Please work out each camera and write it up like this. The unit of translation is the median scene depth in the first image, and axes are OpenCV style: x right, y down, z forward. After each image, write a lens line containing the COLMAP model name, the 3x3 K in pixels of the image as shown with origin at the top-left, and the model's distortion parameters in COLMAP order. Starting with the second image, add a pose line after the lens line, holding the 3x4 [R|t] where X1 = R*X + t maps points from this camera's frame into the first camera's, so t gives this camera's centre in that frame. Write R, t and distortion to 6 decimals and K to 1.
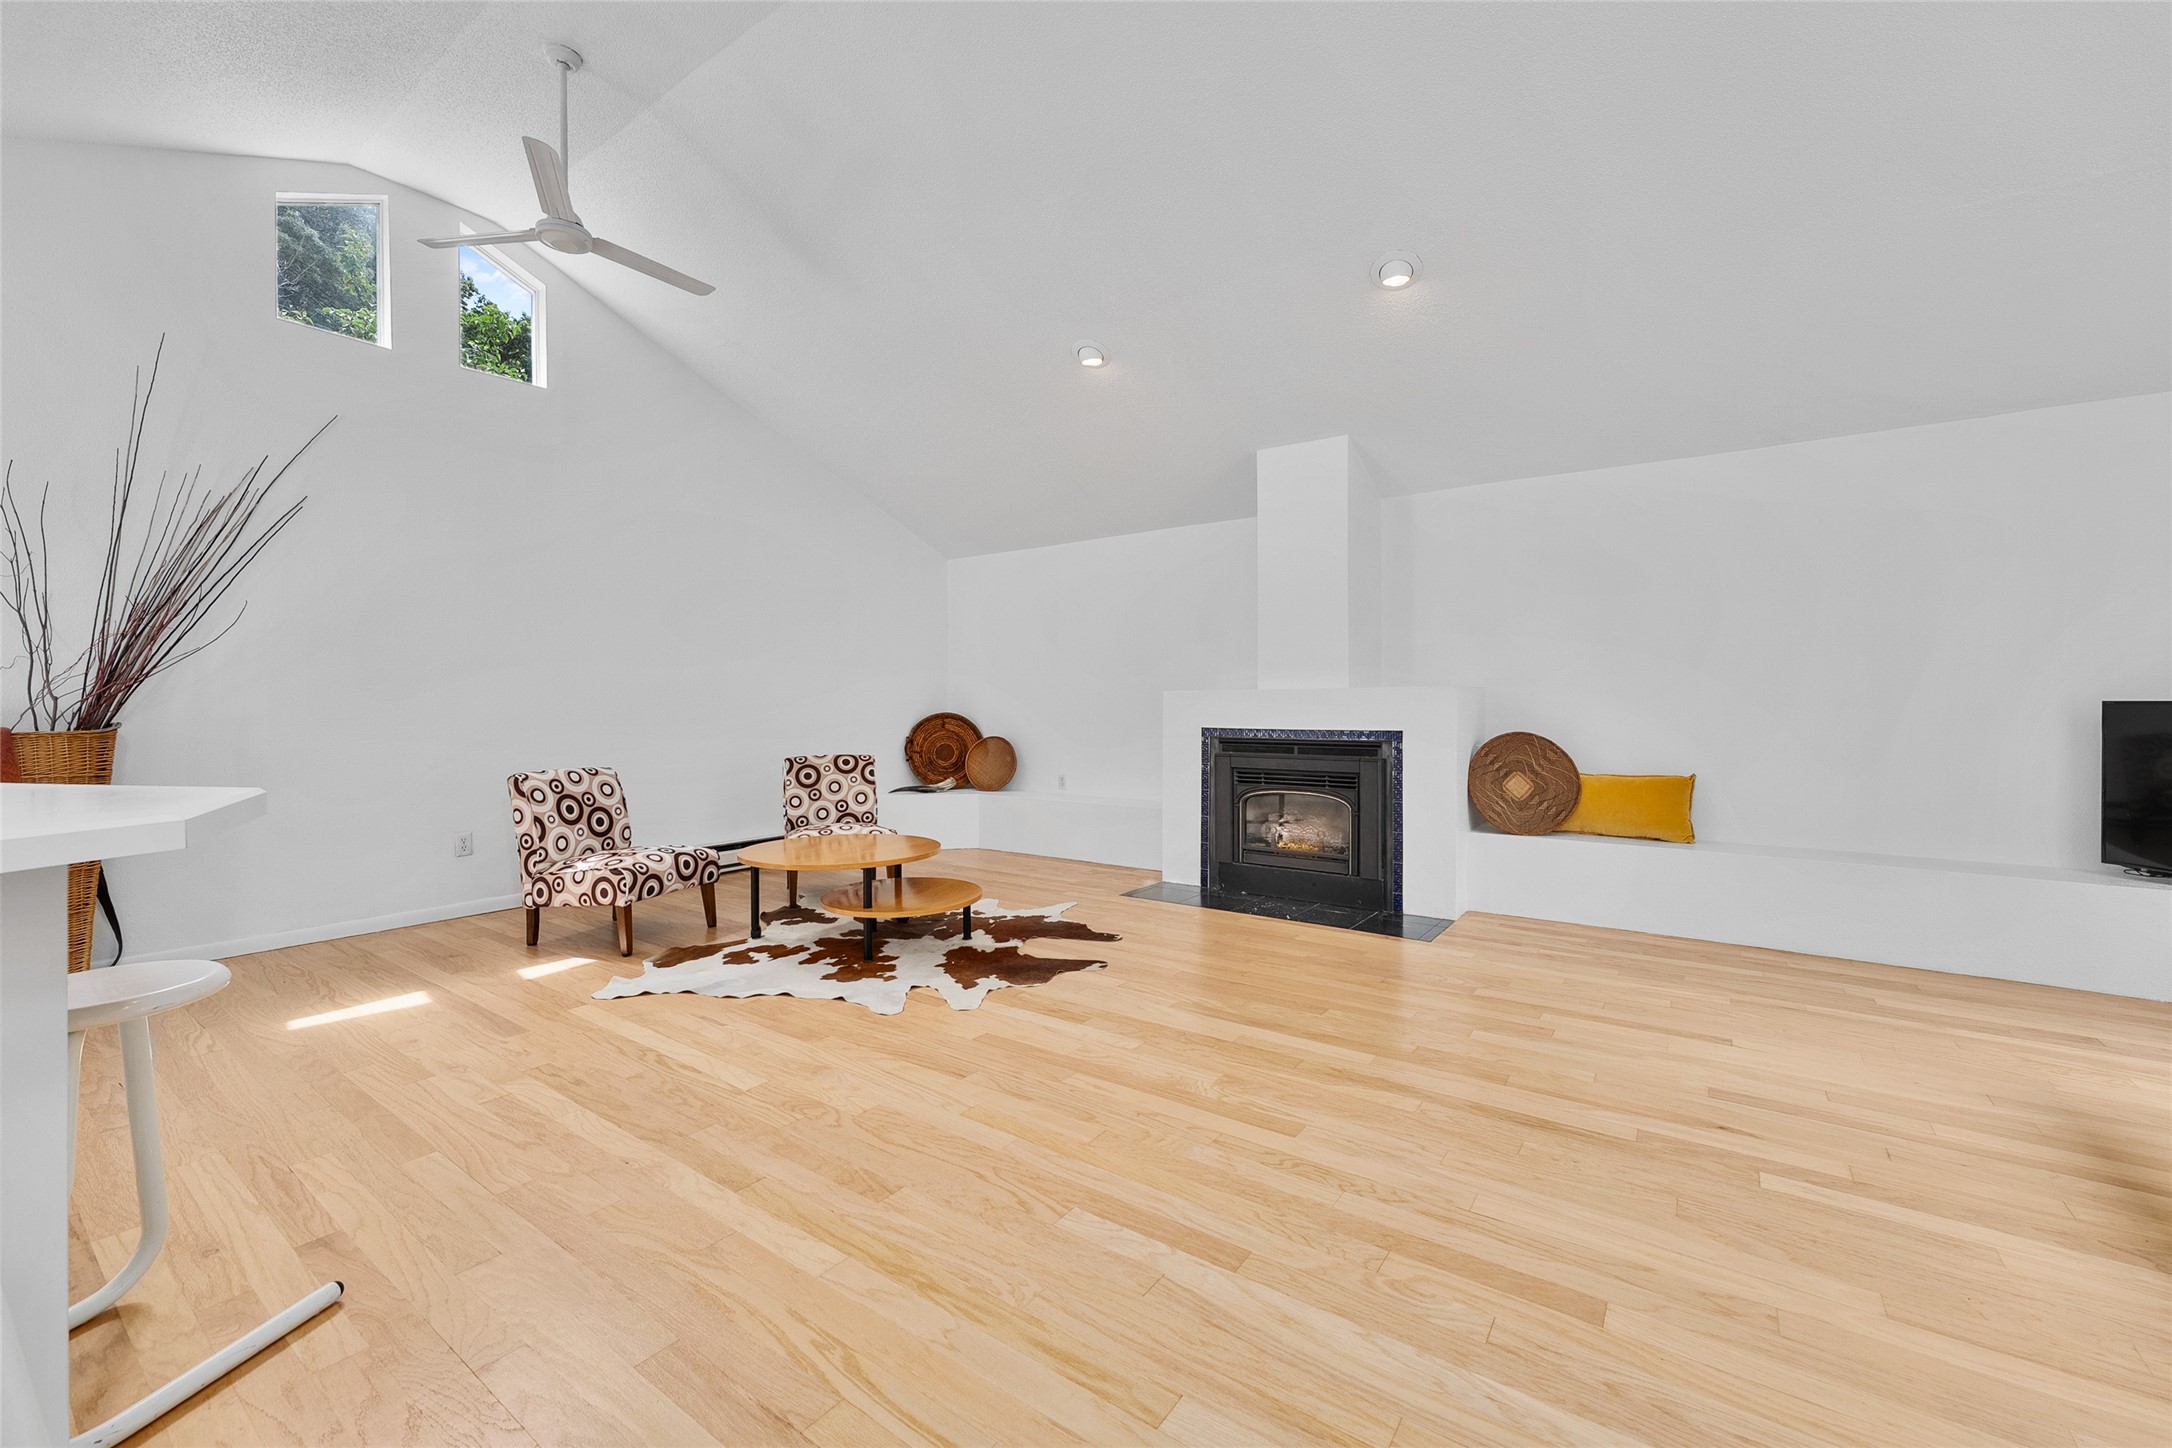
lens RADIAL K [[874.7, 0, 1094.8], [0, 874.7, 703.1], [0, 0, 1]] dist [-0.000058, -0.000292]
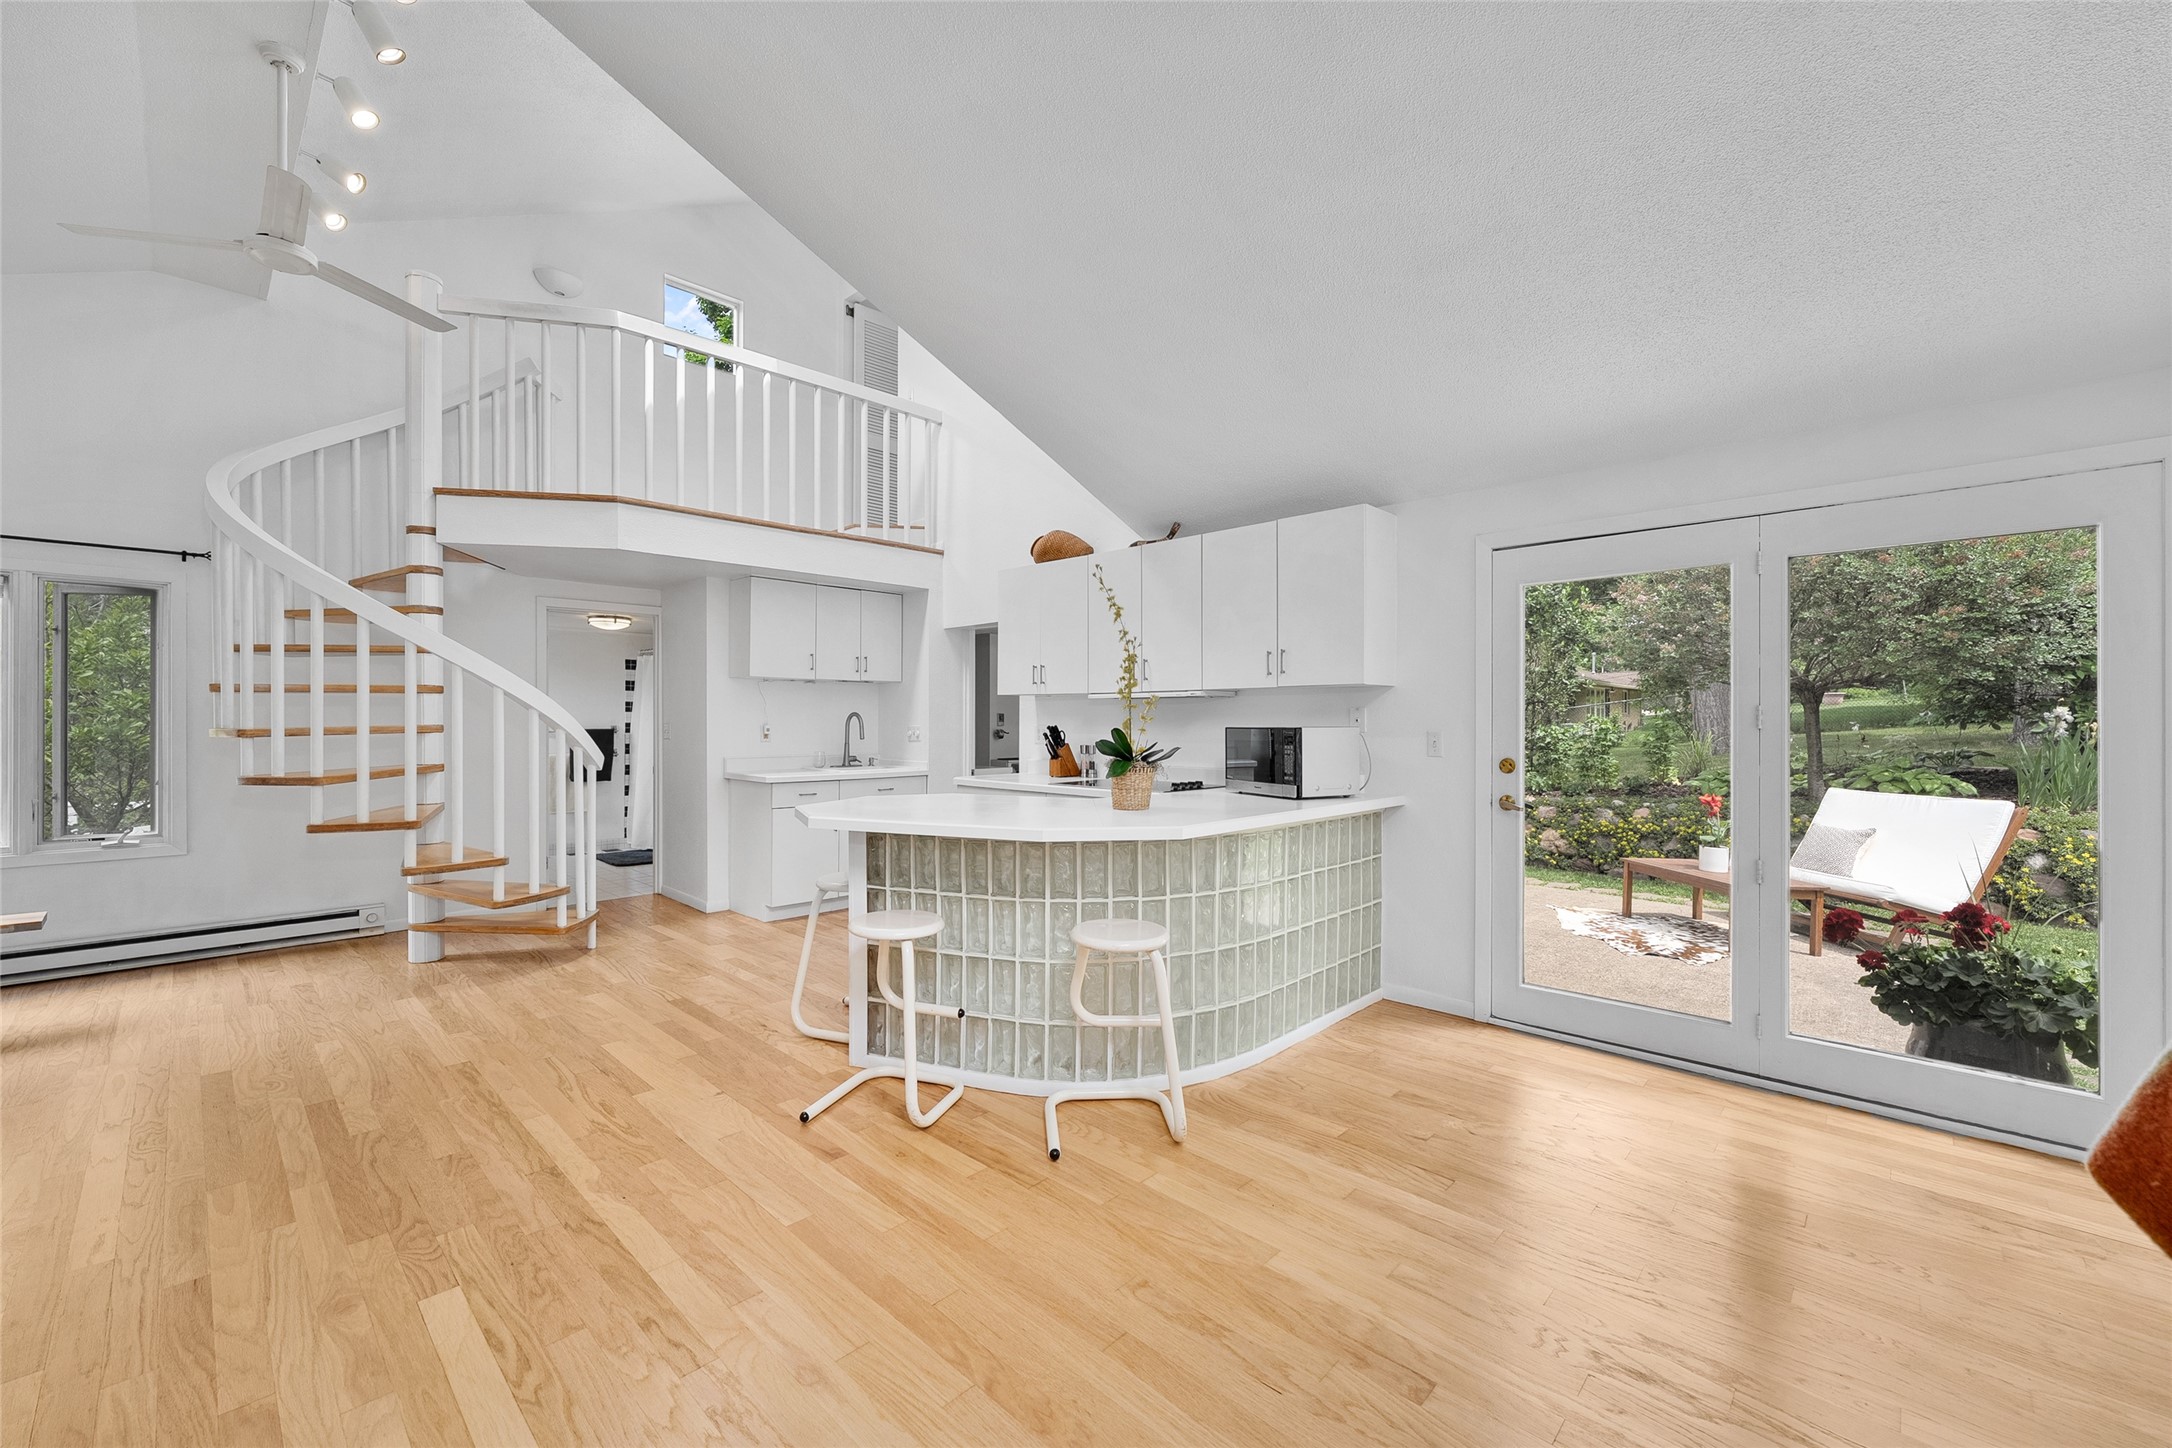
lens RADIAL K [[874.6, 0, 1086.0], [0, 874.6, 724.0], [0, 0, 1]] dist [-0.000307, -0.000212]
pose [[-0.989098, -0.000465, 0.147260, -0.914491], [-0.000447, 1.000000, 0.000150, -0.062950], [-0.147260, 0.000083, -0.989098, 1.436742]]
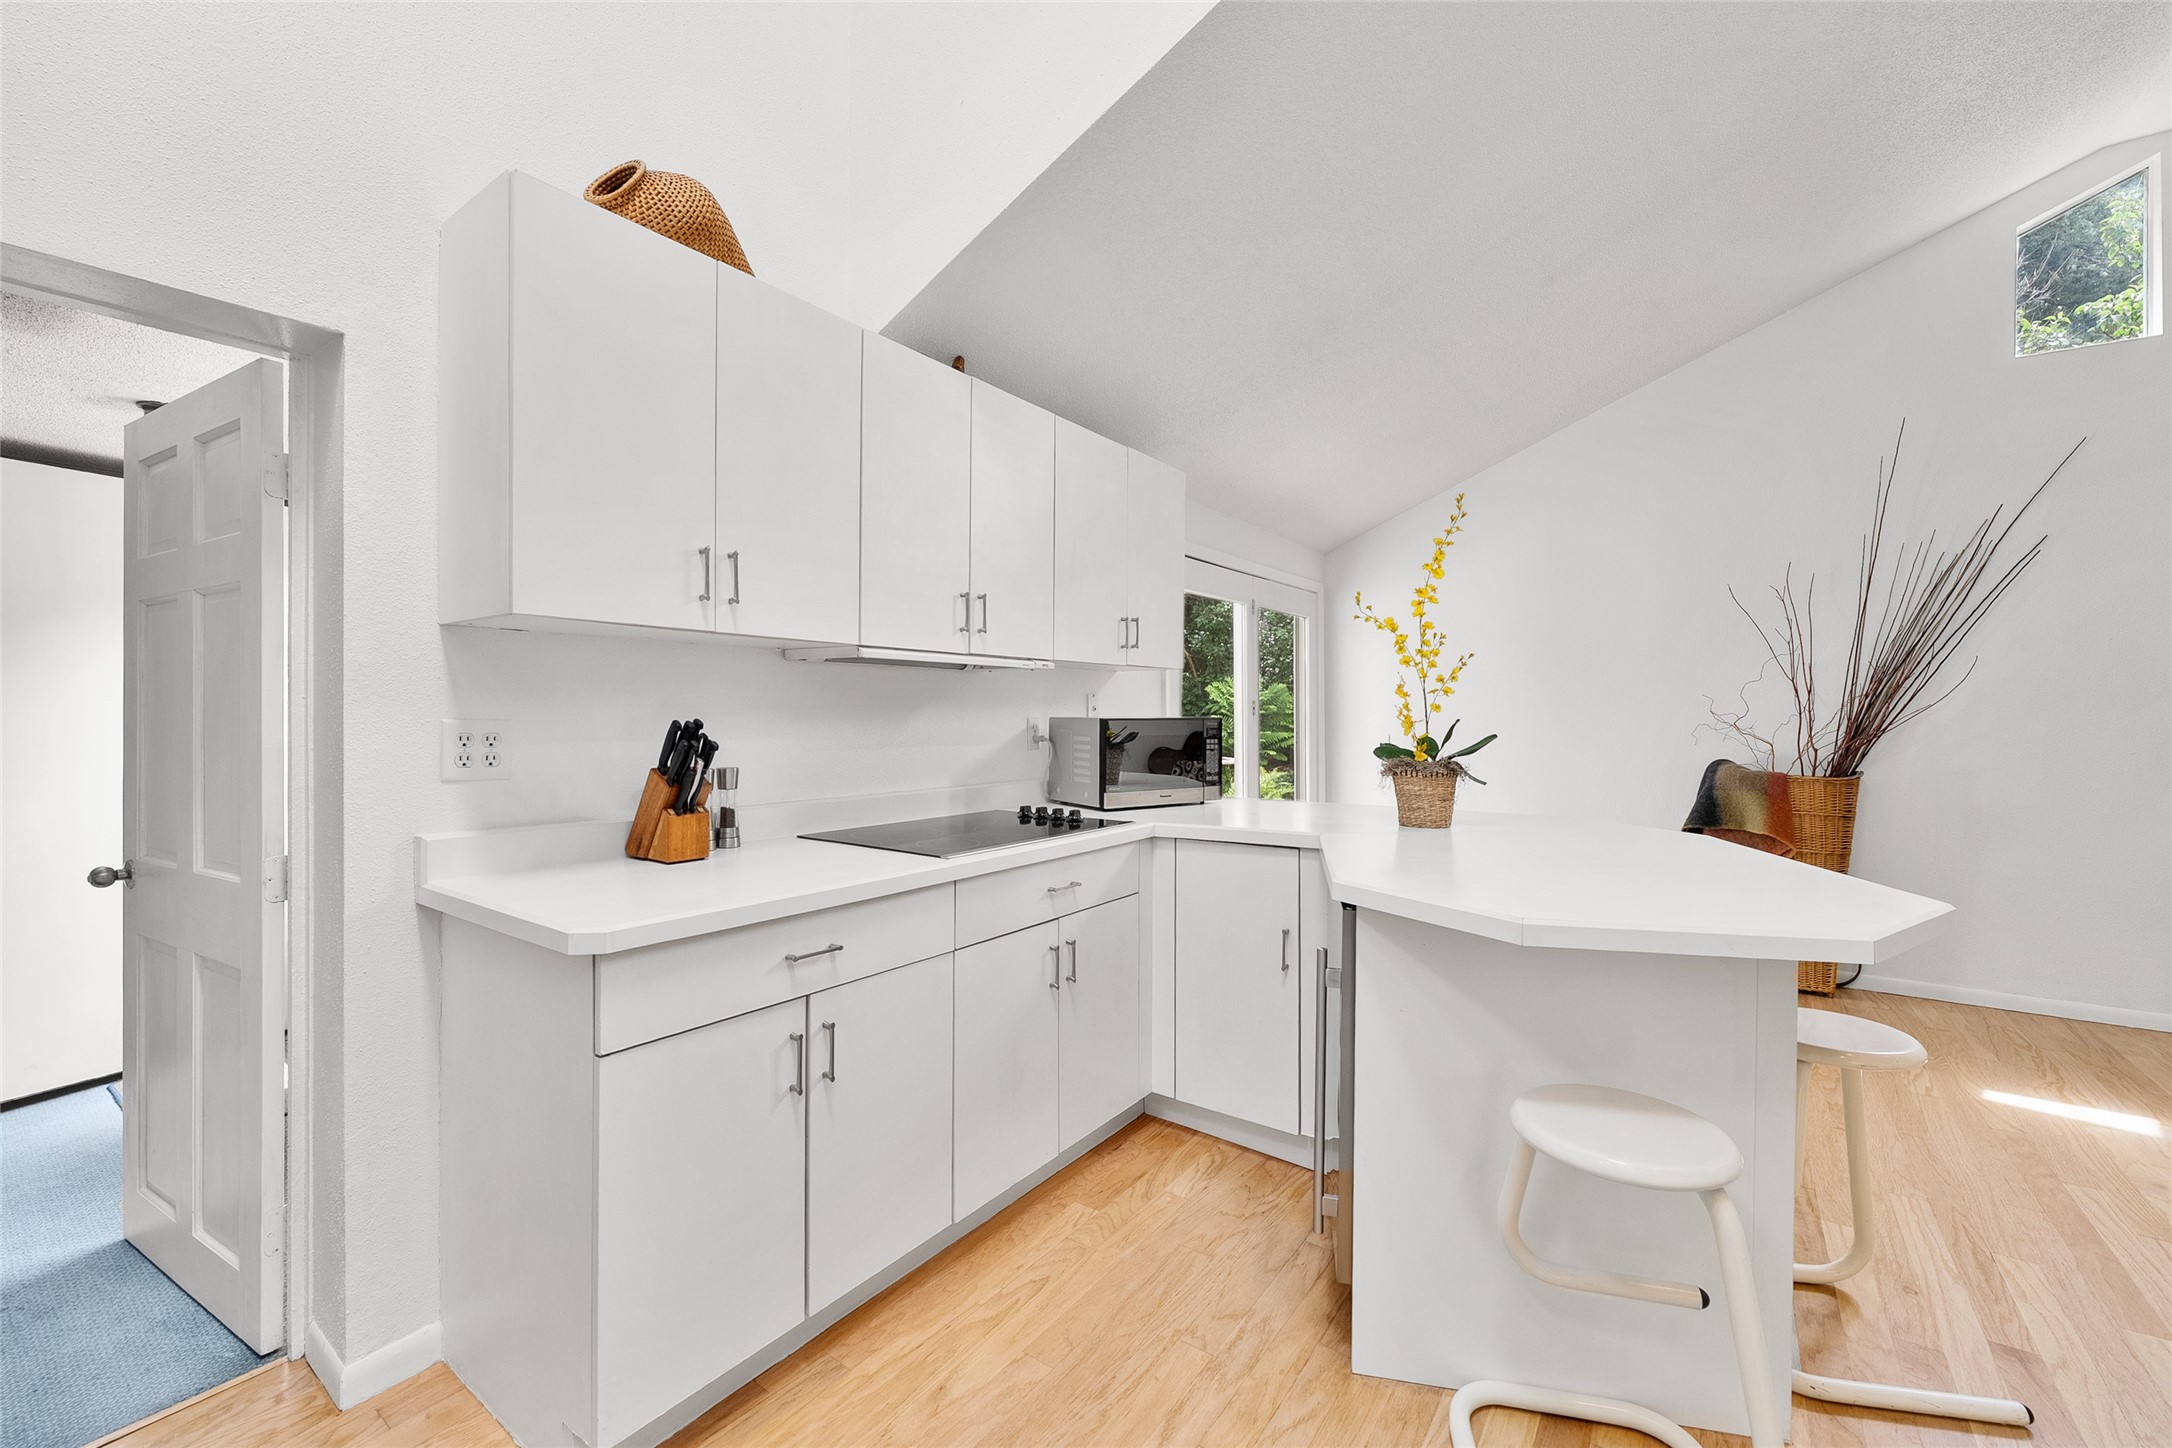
lens RADIAL K [[897.0, 0, 1083.0], [0, 897.0, 712.6], [0, 0, 1]] dist [-0.000021, -0.000411]
pose [[0.004159, 0.006864, -0.999968, 0.062956], [-0.012619, 0.999897, 0.006811, -0.055172], [0.999912, 0.012590, 0.004245, -0.032273]]
